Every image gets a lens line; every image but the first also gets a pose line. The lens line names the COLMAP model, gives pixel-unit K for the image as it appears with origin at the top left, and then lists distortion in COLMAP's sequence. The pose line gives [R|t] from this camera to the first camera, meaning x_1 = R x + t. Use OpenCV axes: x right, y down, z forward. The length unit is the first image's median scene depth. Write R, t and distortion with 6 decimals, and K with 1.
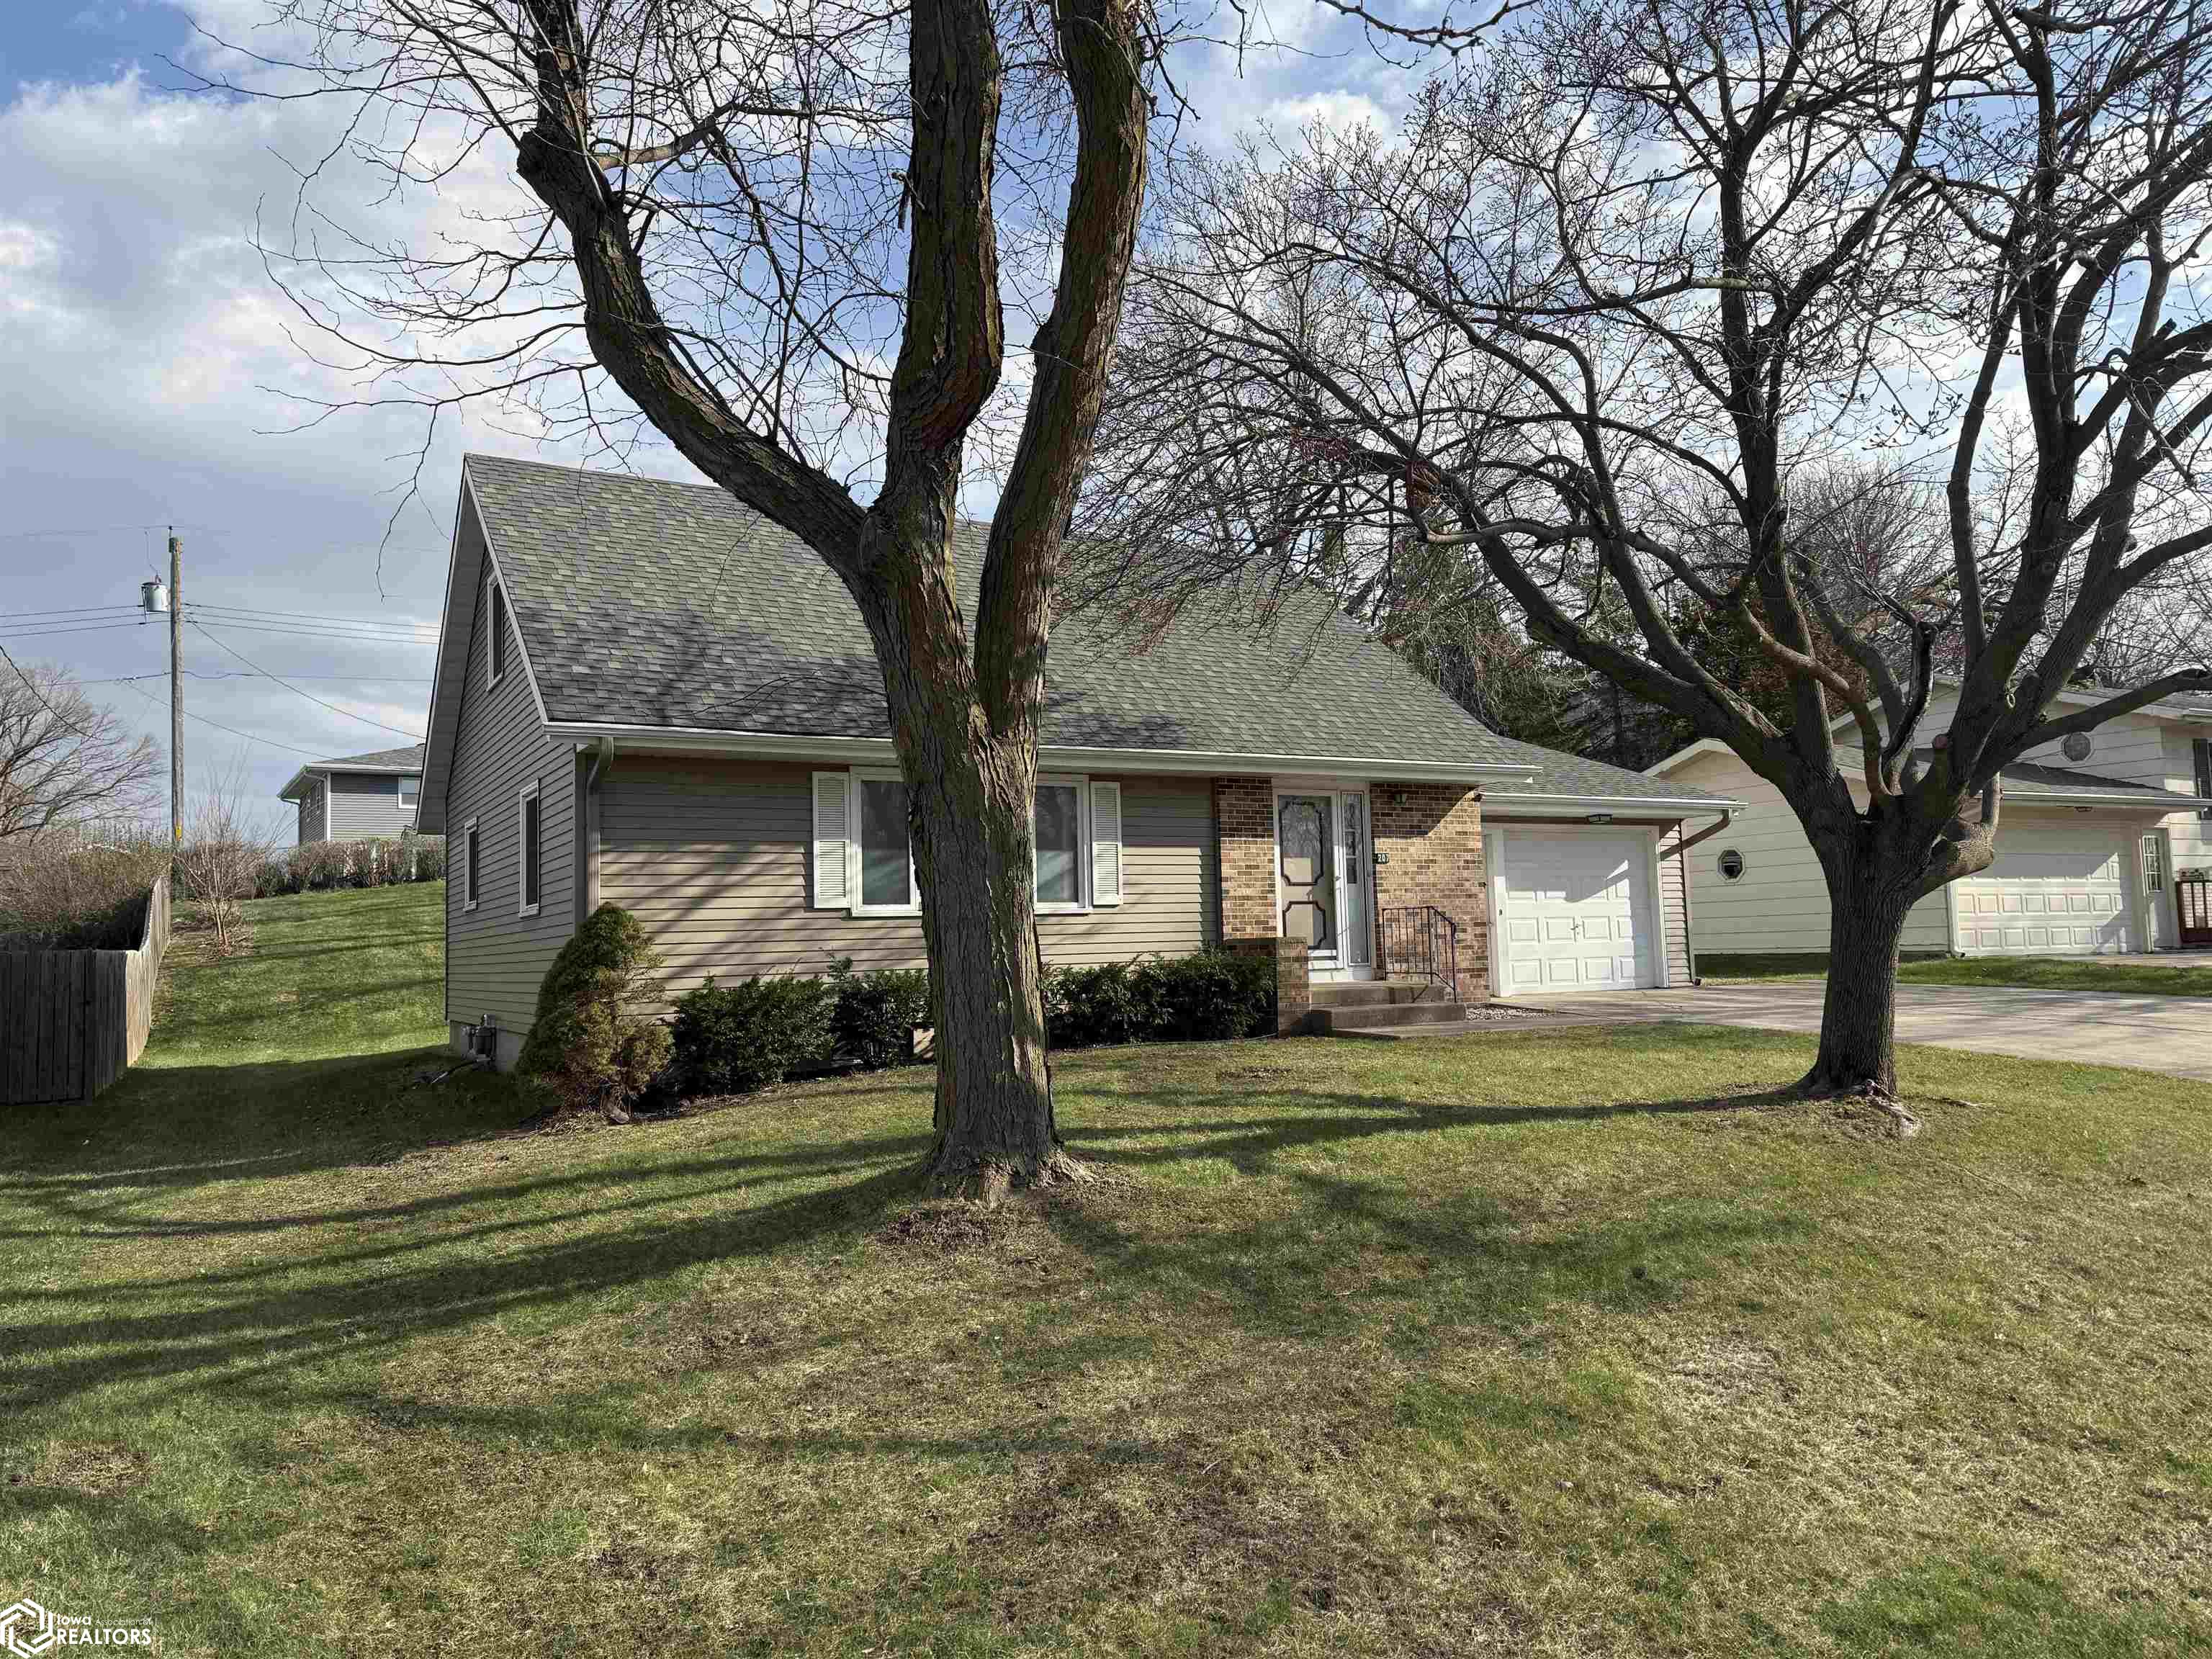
lens RADIAL K [[1553.4, 0, 1106.0], [0, 1553.4, 829.5], [0, 0, 1]] dist [0.097620, -0.098867]
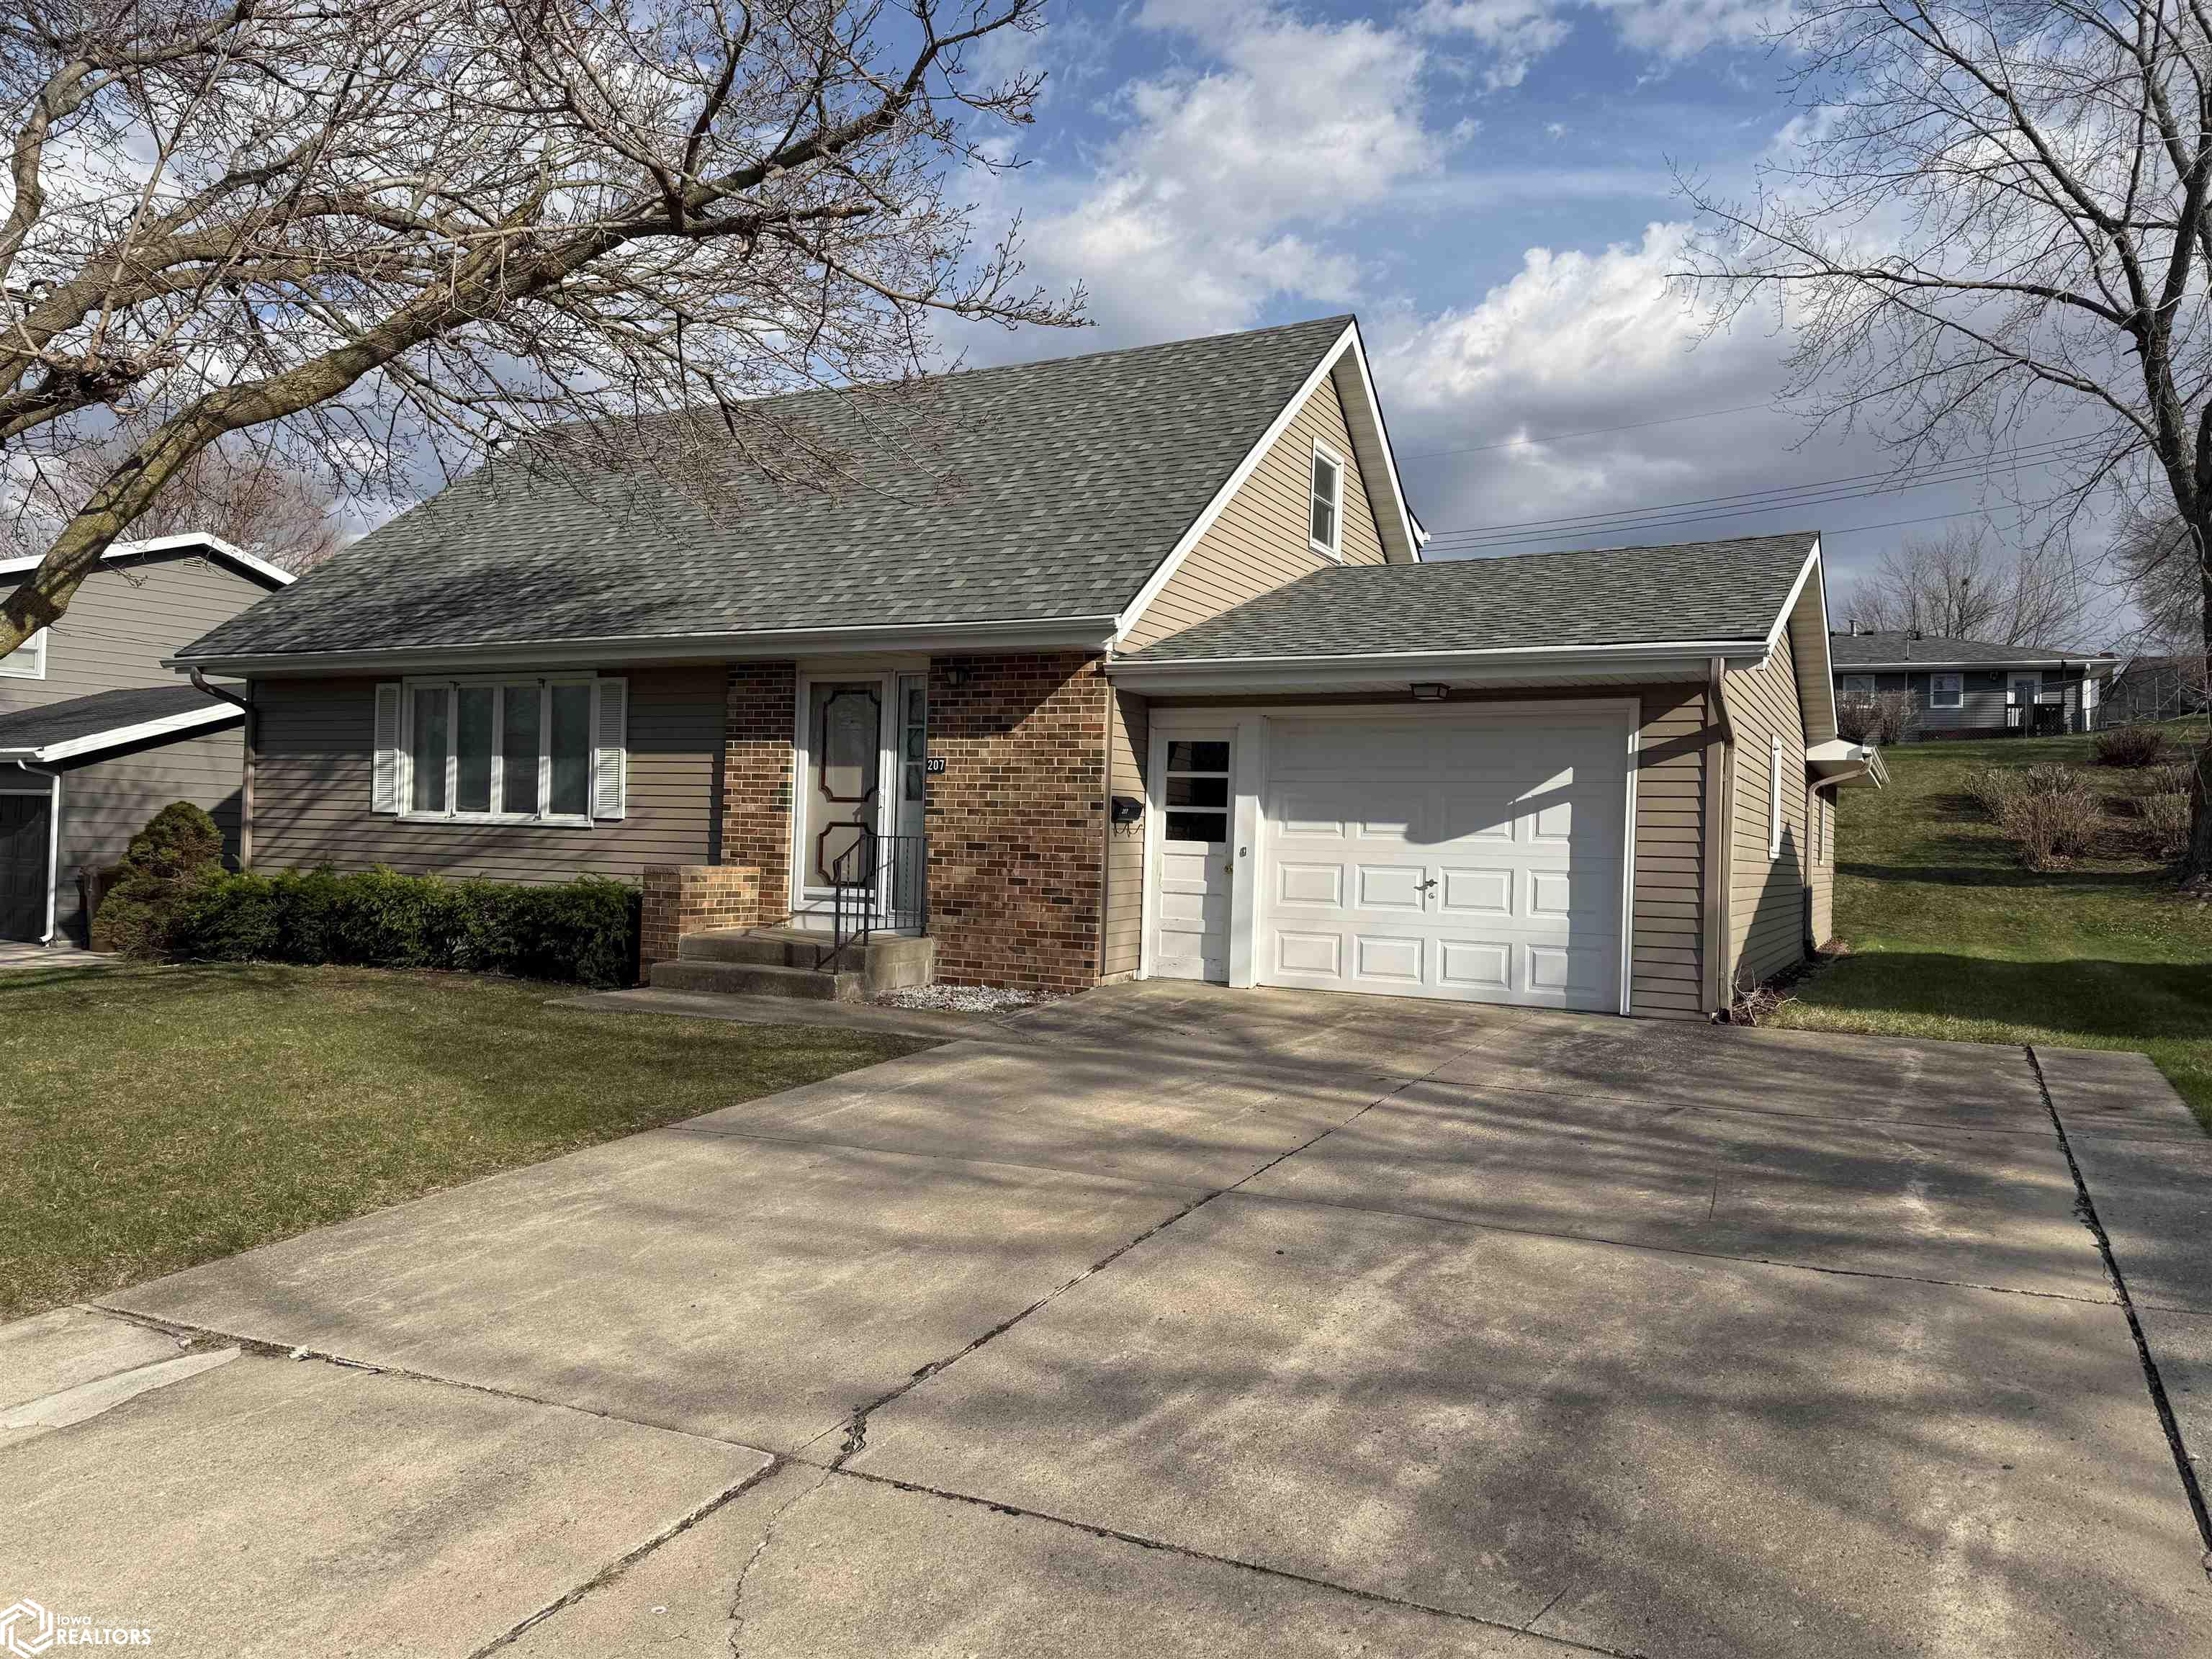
lens RADIAL K [[1553.4, 0, 1106.0], [0, 1553.4, 829.5], [0, 0, 1]] dist [0.097620, -0.098867]
pose [[0.540844, 0.035462, -0.840375, 0.827797], [0.019537, 0.998312, 0.054700, 0.010544], [0.840896, -0.046003, 0.539238, 0.696193]]
